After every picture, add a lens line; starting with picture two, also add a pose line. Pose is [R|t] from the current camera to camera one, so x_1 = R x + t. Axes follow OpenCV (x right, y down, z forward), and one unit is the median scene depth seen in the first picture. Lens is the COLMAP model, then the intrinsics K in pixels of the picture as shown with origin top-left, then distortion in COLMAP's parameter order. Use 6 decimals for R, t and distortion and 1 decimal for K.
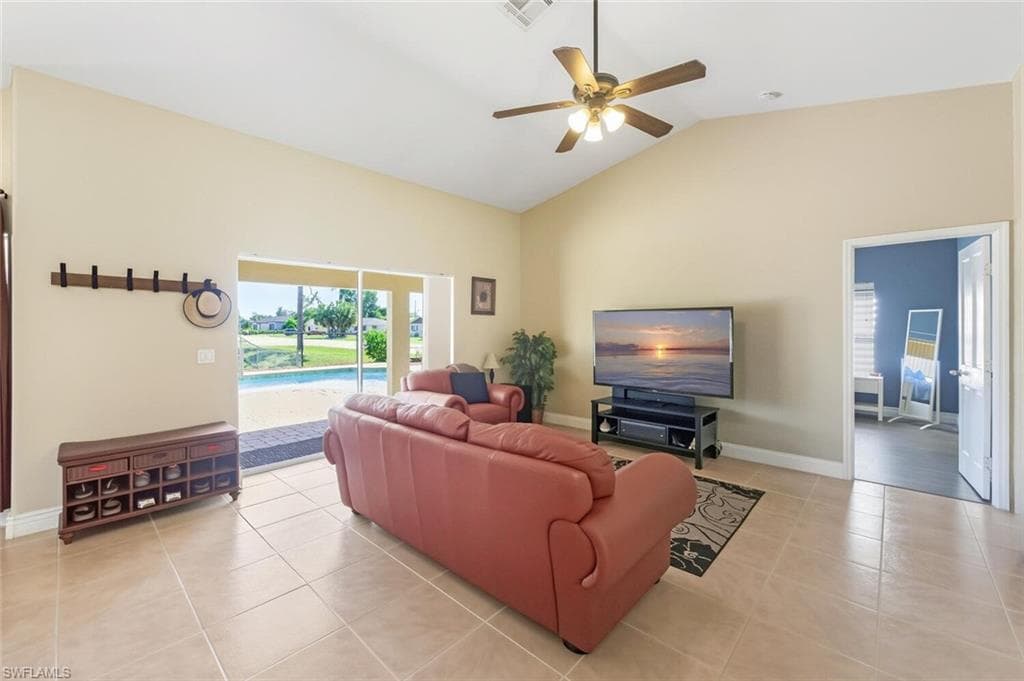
lens RADIAL K [[414.3, 0, 514.3], [0, 414.3, 329.6], [0, 0, 1]] dist [-0.000679, -0.000052]
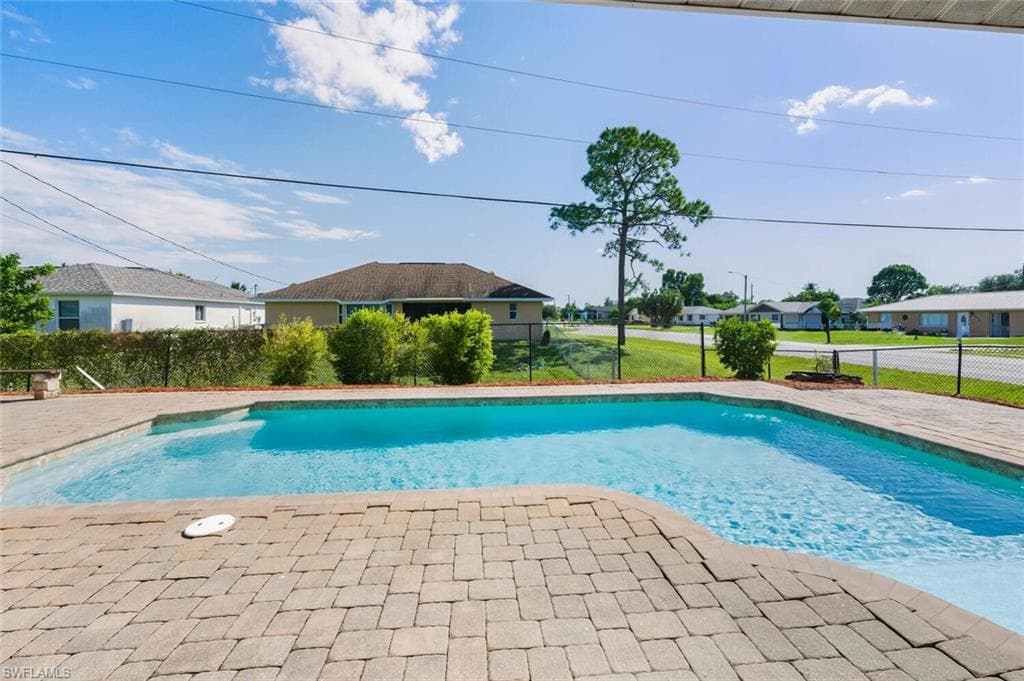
lens RADIAL K [[414.3, 0, 514.3], [0, 414.3, 329.6], [0, 0, 1]] dist [-0.000679, -0.000052]
pose [[0.738743, 0.020086, -0.673688, -0.050616], [-0.003370, 0.999653, 0.026109, 0.000423], [0.673978, -0.017017, 0.738555, 0.106790]]
